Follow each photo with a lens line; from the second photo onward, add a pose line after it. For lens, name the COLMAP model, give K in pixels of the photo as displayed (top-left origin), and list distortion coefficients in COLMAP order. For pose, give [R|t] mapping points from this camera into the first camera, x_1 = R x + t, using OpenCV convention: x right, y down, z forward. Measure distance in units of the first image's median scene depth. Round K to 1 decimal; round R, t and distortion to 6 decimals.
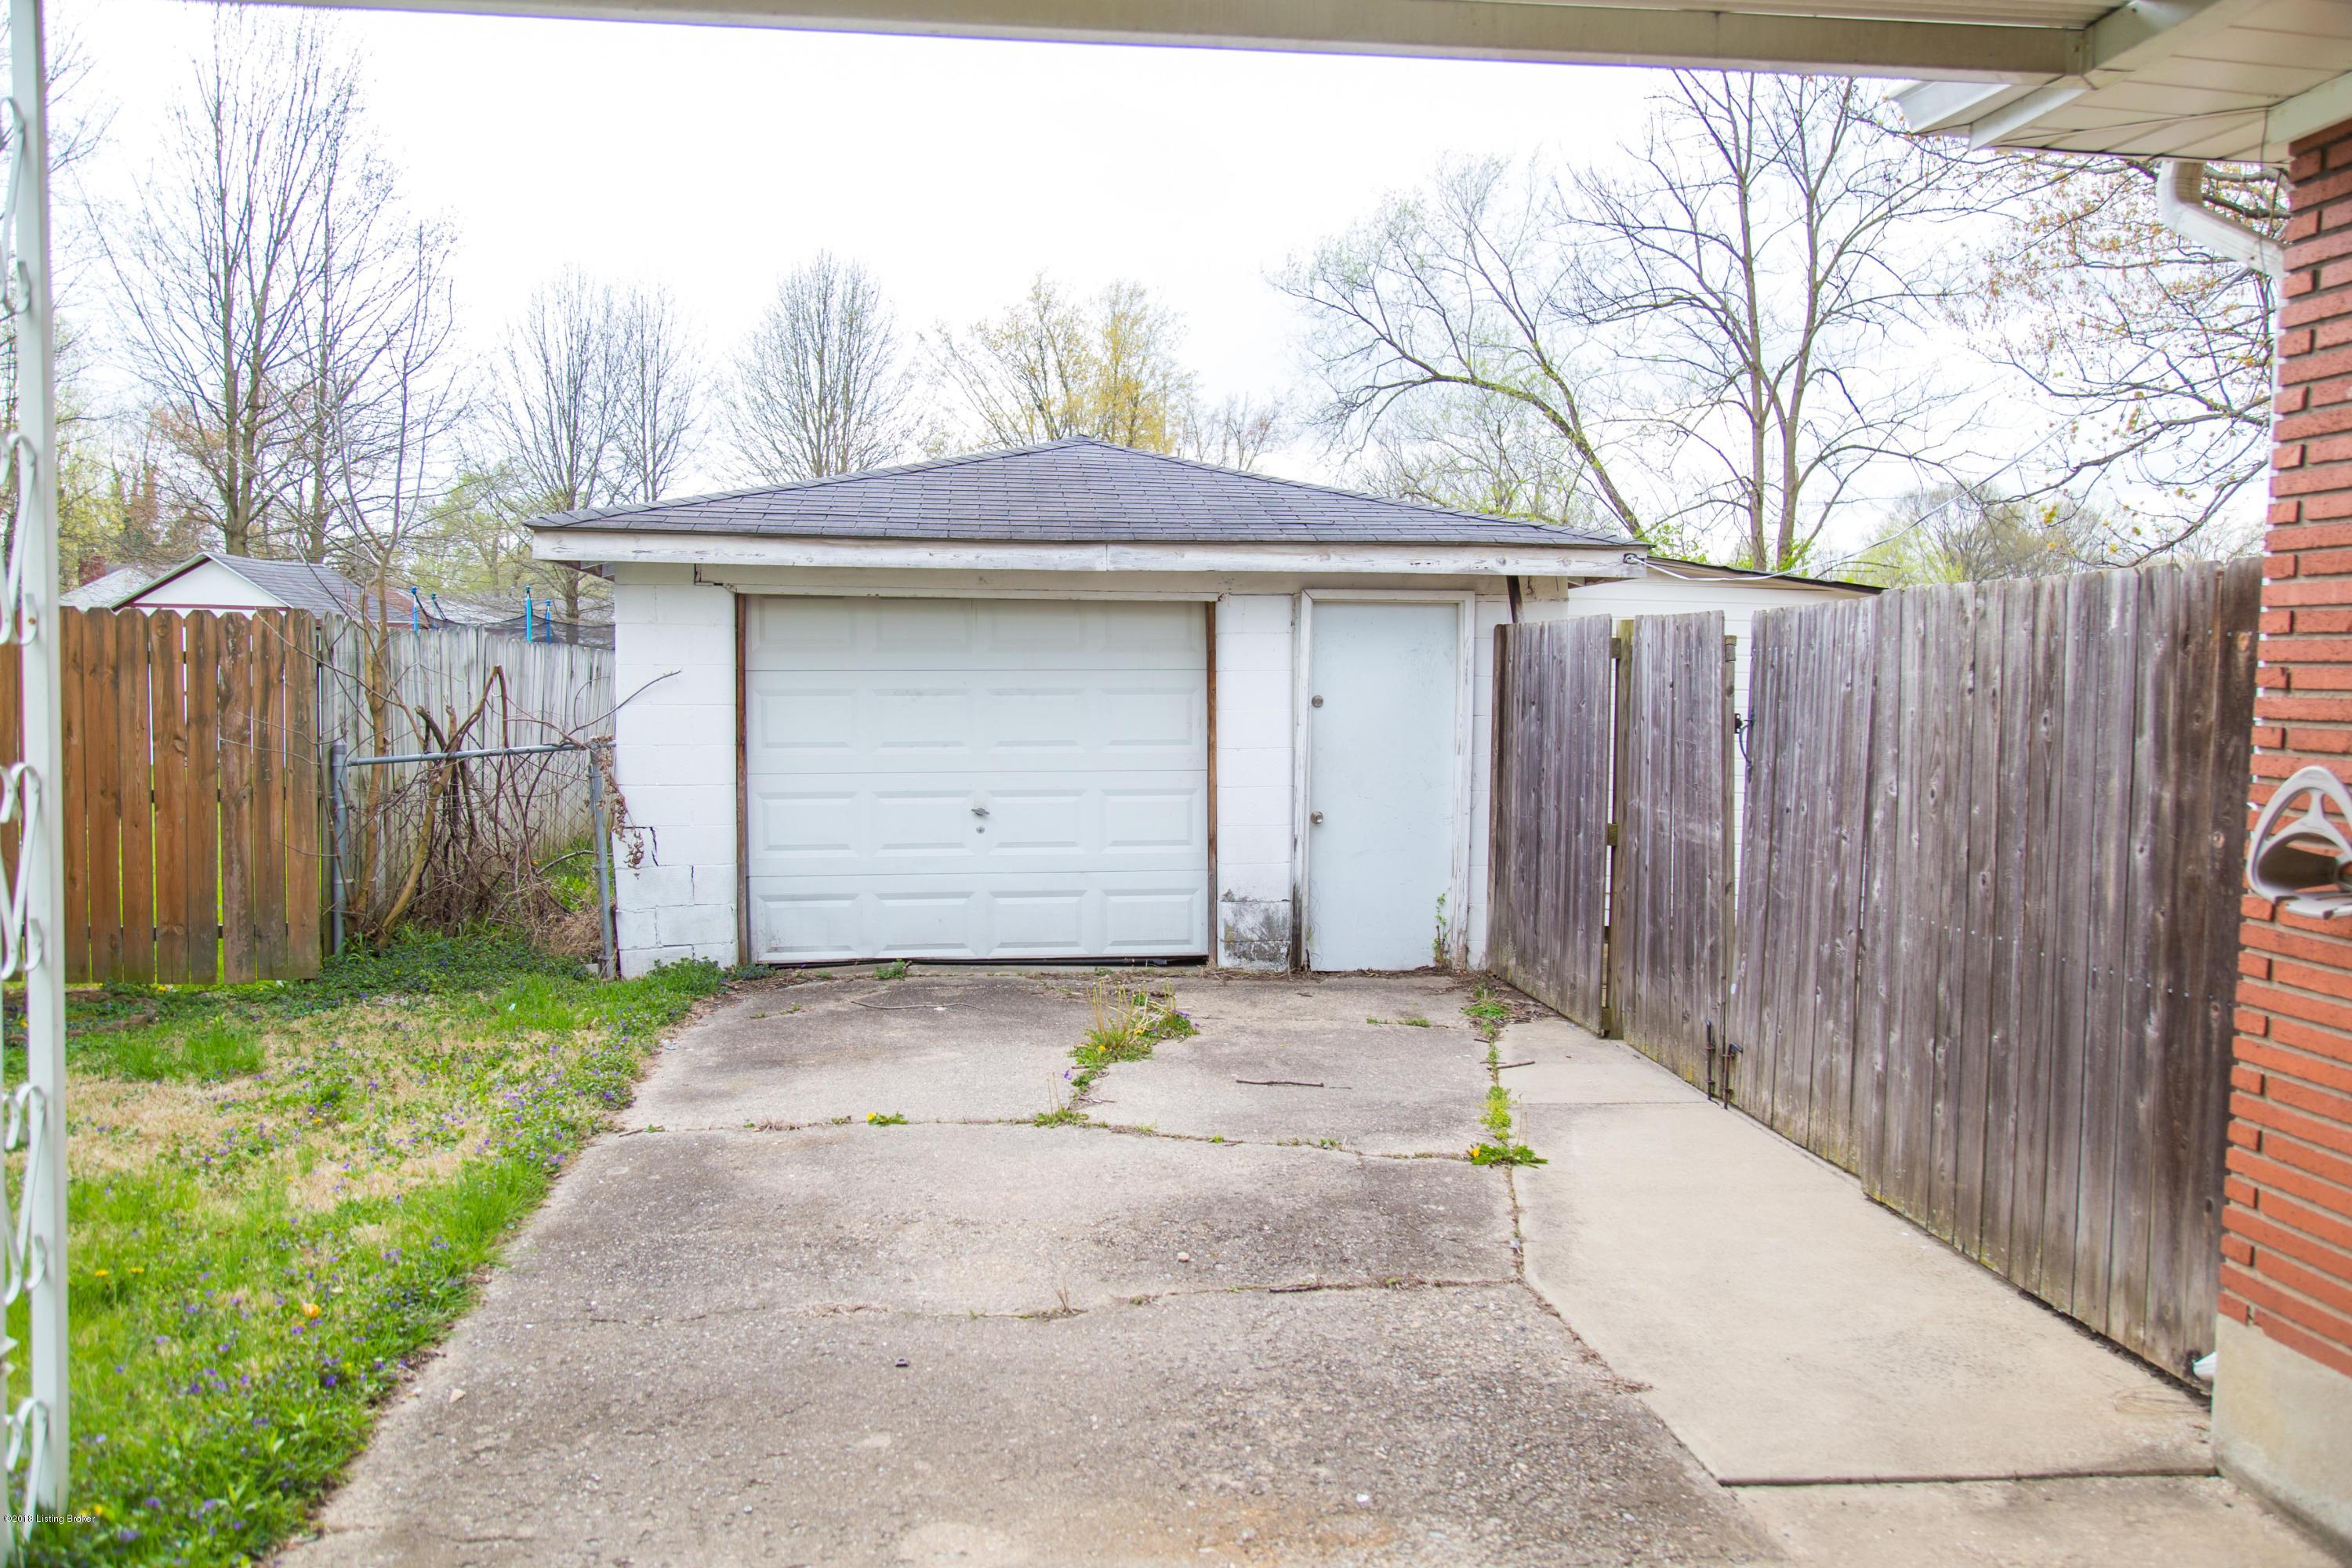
lens RADIAL K [[1885.4, 0, 1176.0], [0, 1885.4, 784.0], [0, 0, 1]] dist [-0.002620, -0.001668]
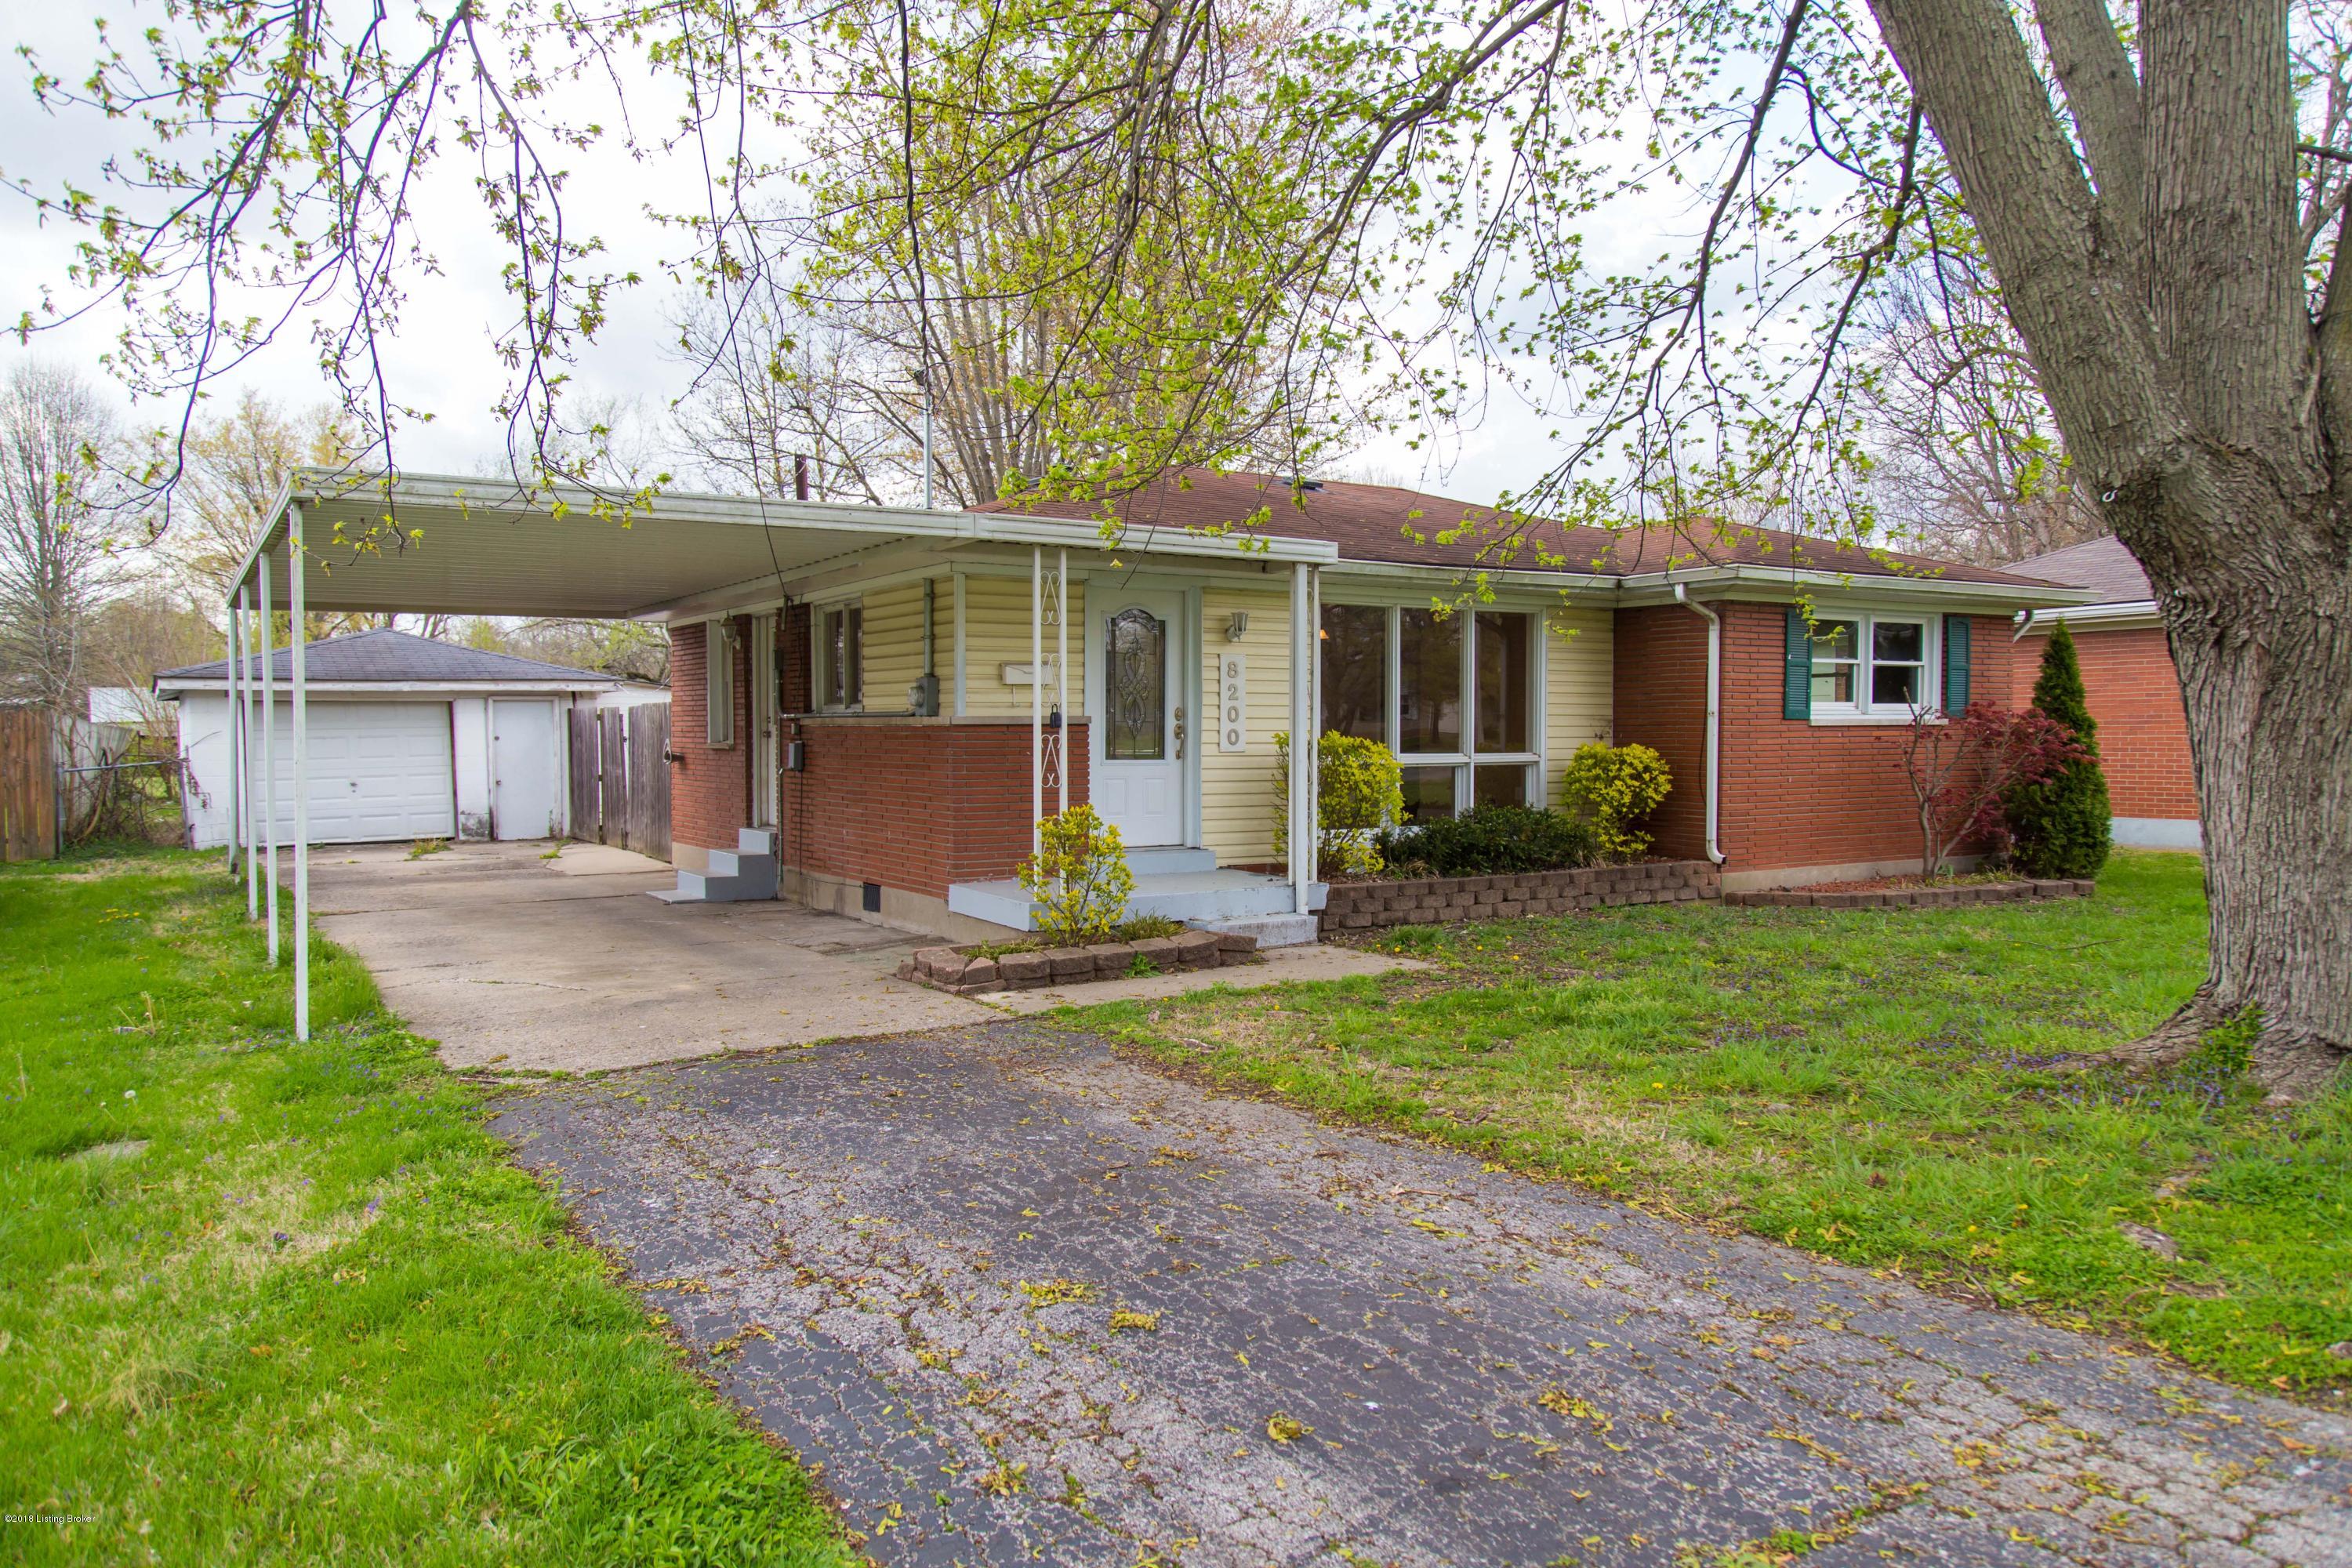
lens RADIAL K [[1642.0, 0, 1176.0], [0, 1642.0, 784.0], [0, 0, 1]] dist [0.076207, 0.000900]
pose [[0.903023, -0.034557, 0.428201, -0.067743], [0.043979, 0.998959, -0.012129, 0.092409], [-0.427336, 0.029785, 0.903602, -1.549496]]
